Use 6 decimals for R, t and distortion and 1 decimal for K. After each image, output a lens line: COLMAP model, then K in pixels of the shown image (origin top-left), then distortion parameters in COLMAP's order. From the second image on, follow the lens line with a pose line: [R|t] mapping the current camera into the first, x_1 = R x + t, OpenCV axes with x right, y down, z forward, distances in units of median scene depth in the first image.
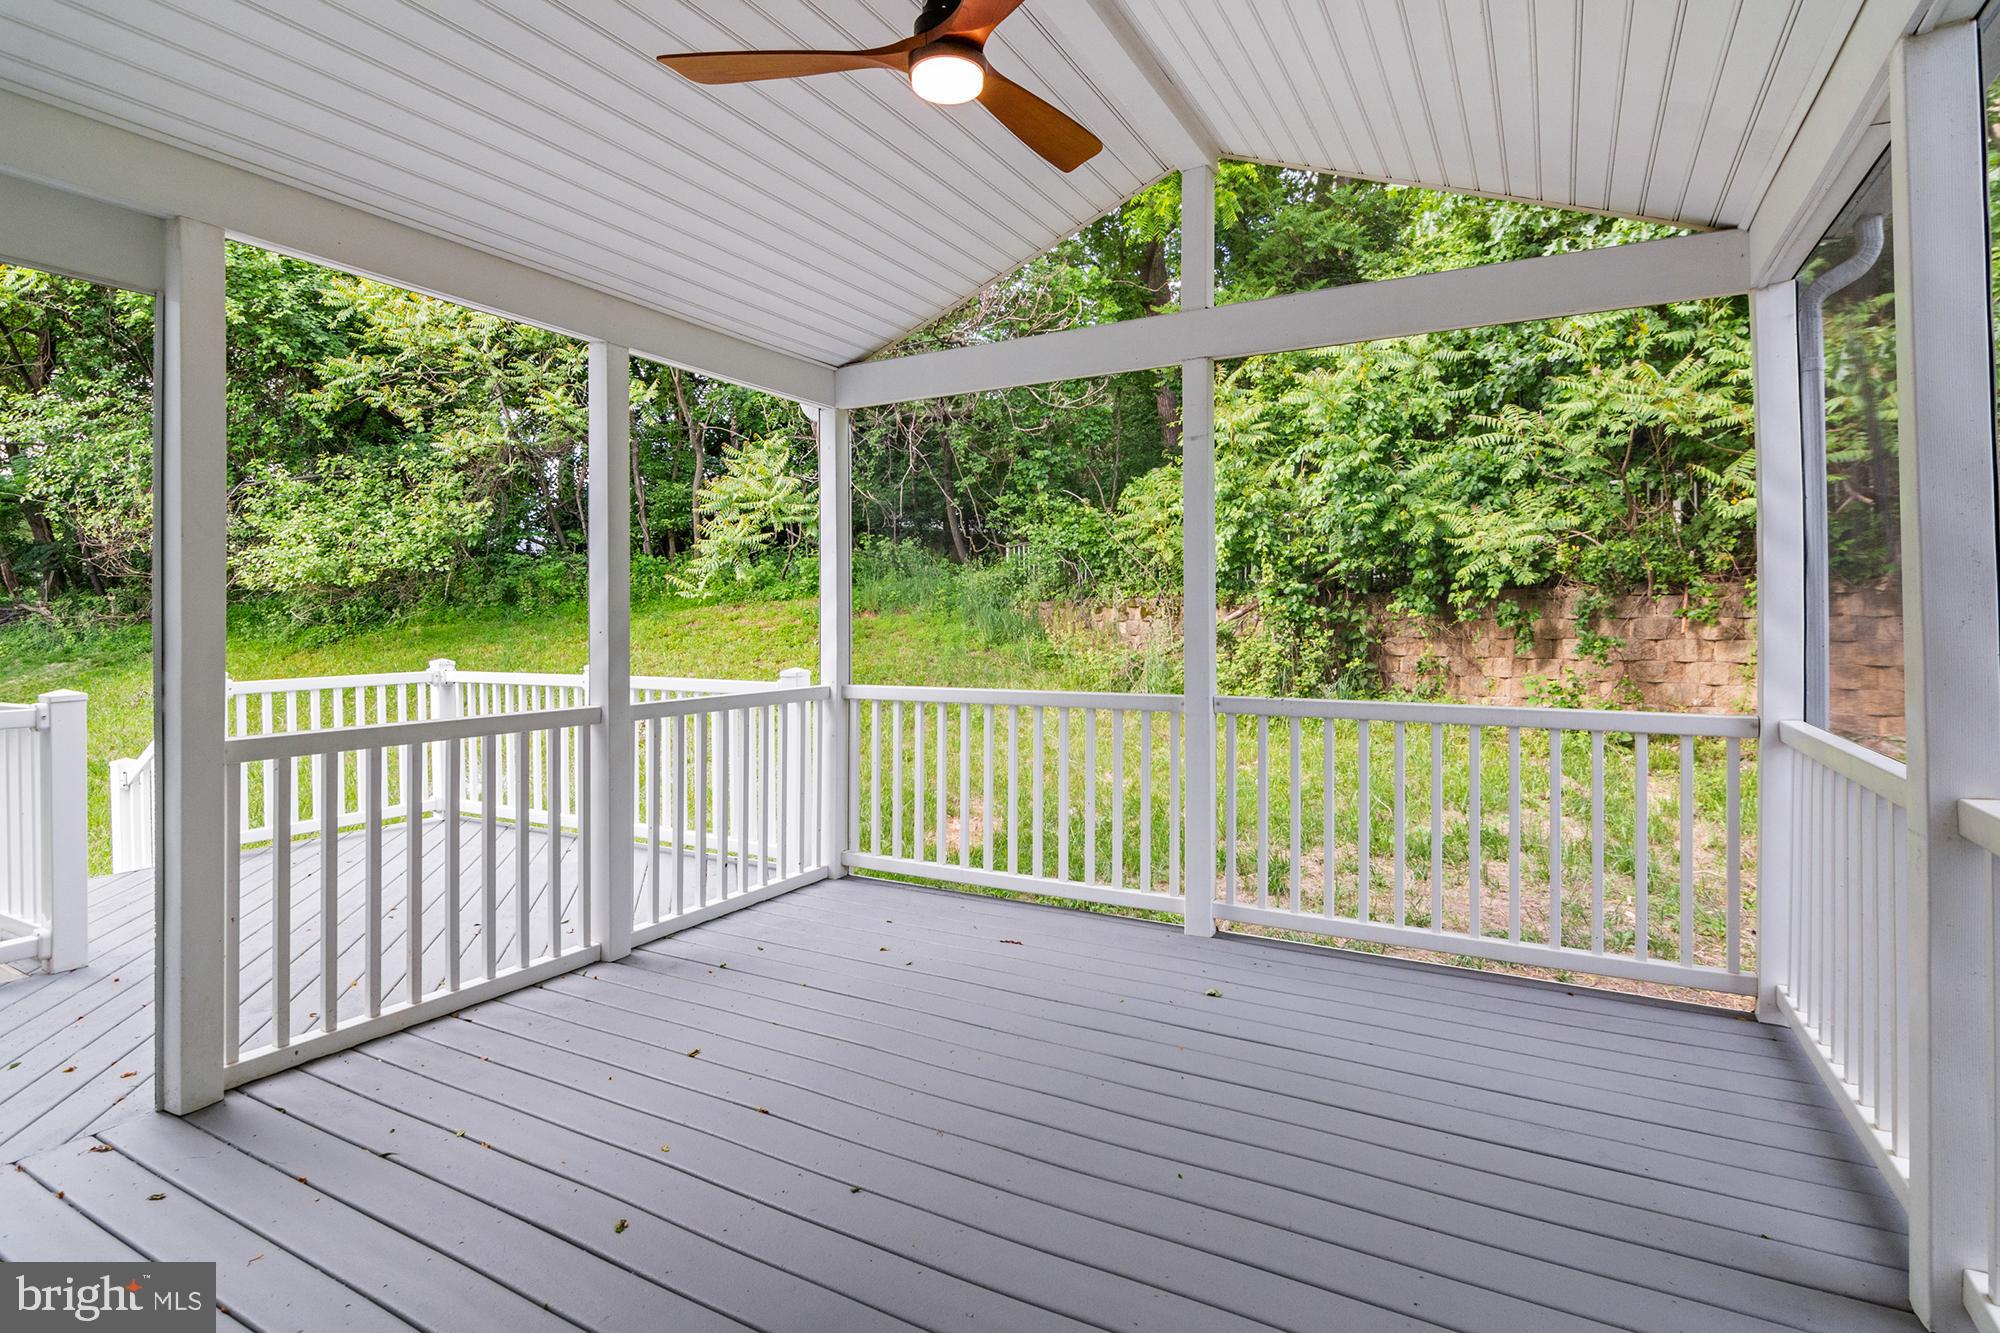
lens RADIAL K [[998.7, 0, 998.3], [0, 998.7, 579.6], [0, 0, 1]] dist [-0.005529, -0.005150]
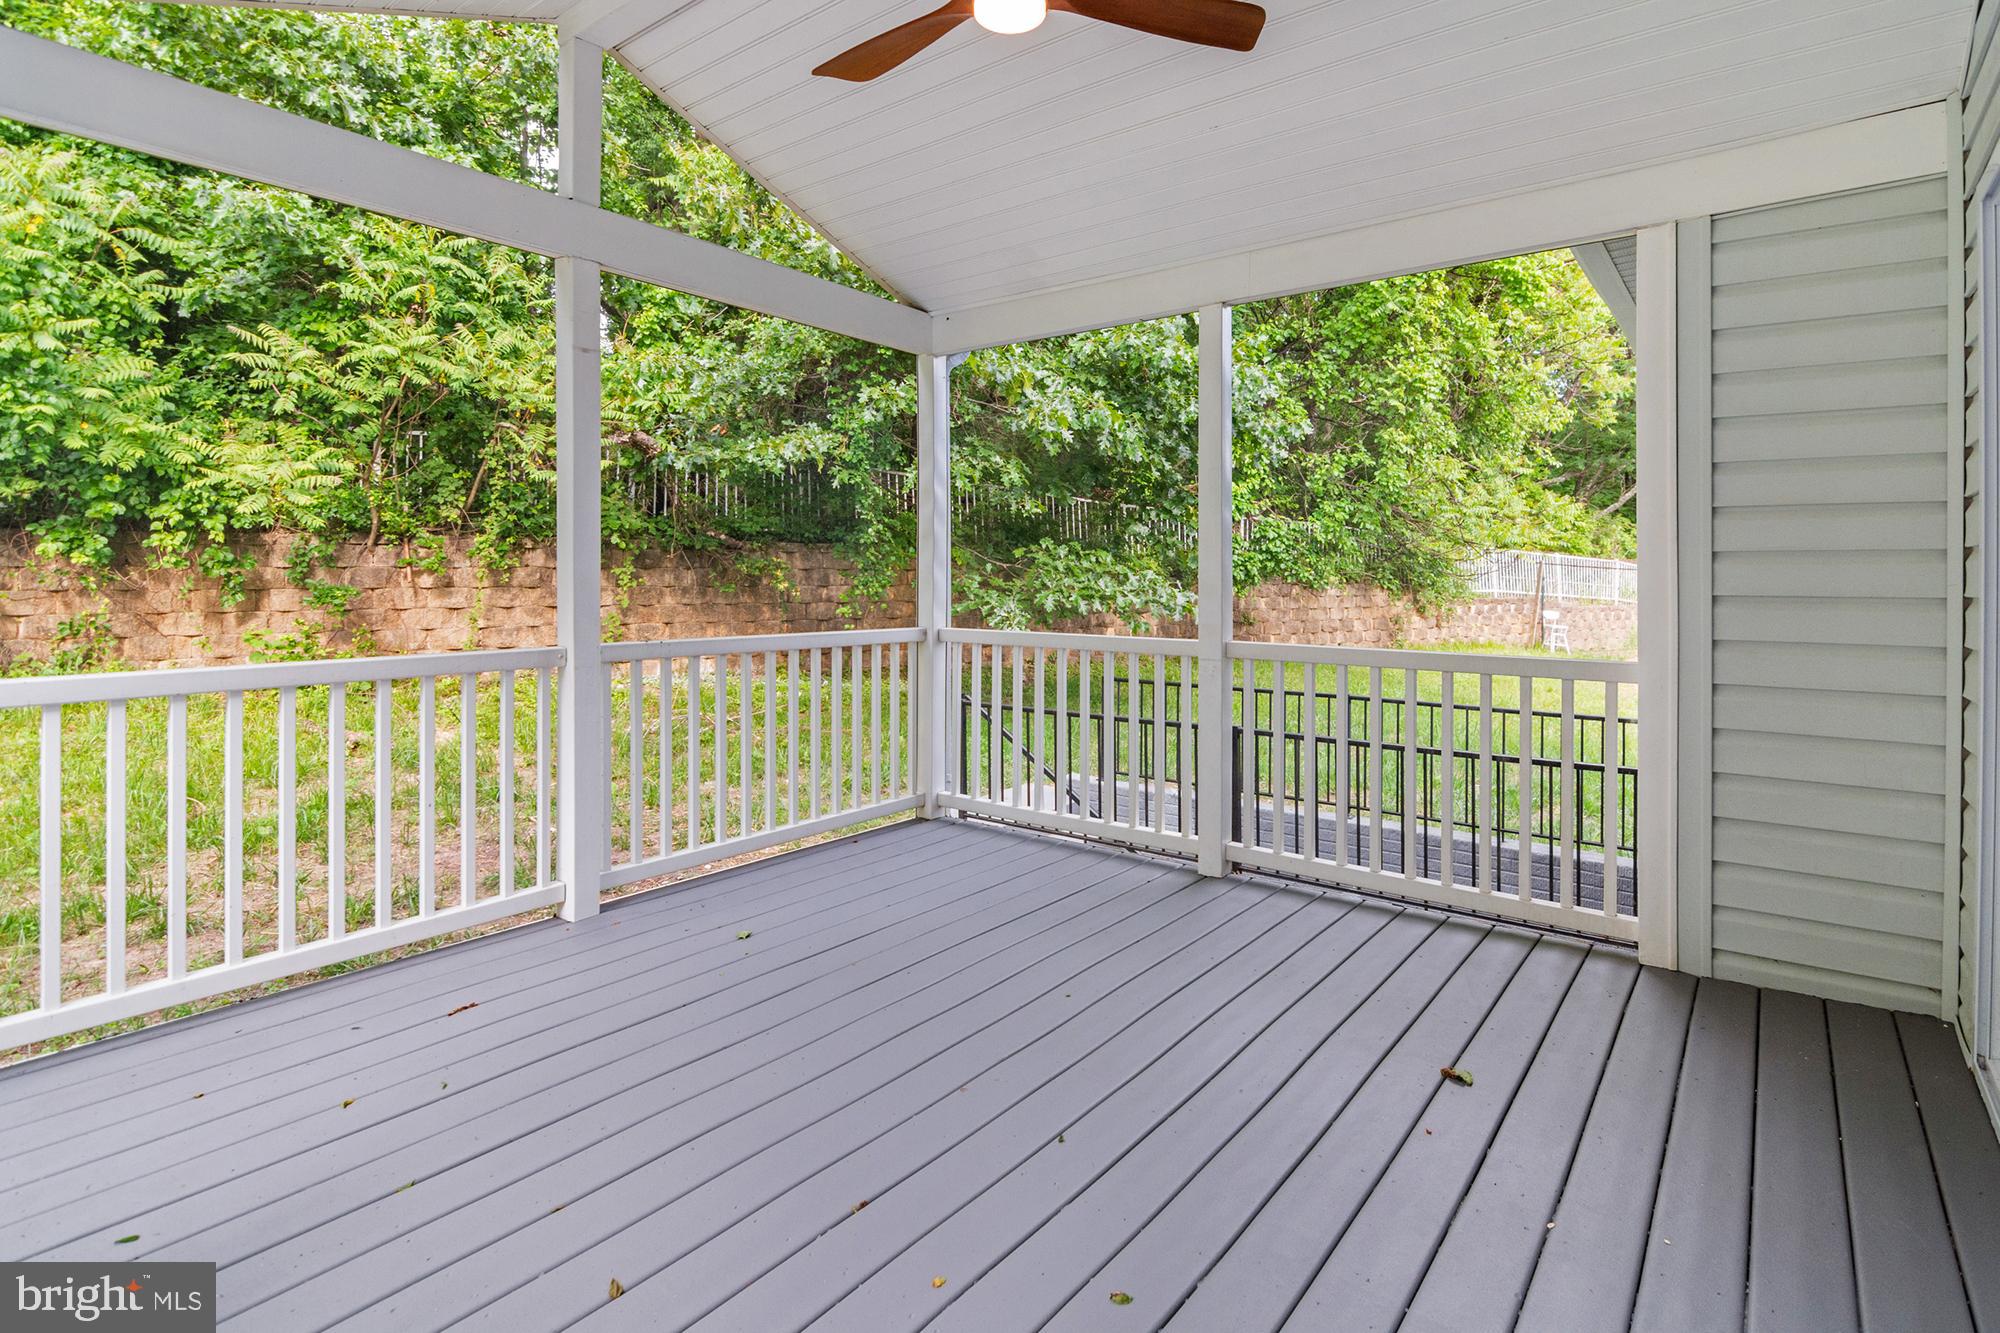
lens RADIAL K [[998.7, 0, 998.3], [0, 998.7, 579.6], [0, 0, 1]] dist [-0.005529, -0.005150]
pose [[0.161177, -0.003531, 0.986919, -0.238436], [-0.044069, 0.998970, 0.010771, 0.011702], [-0.985941, -0.045228, 0.160855, 0.196992]]
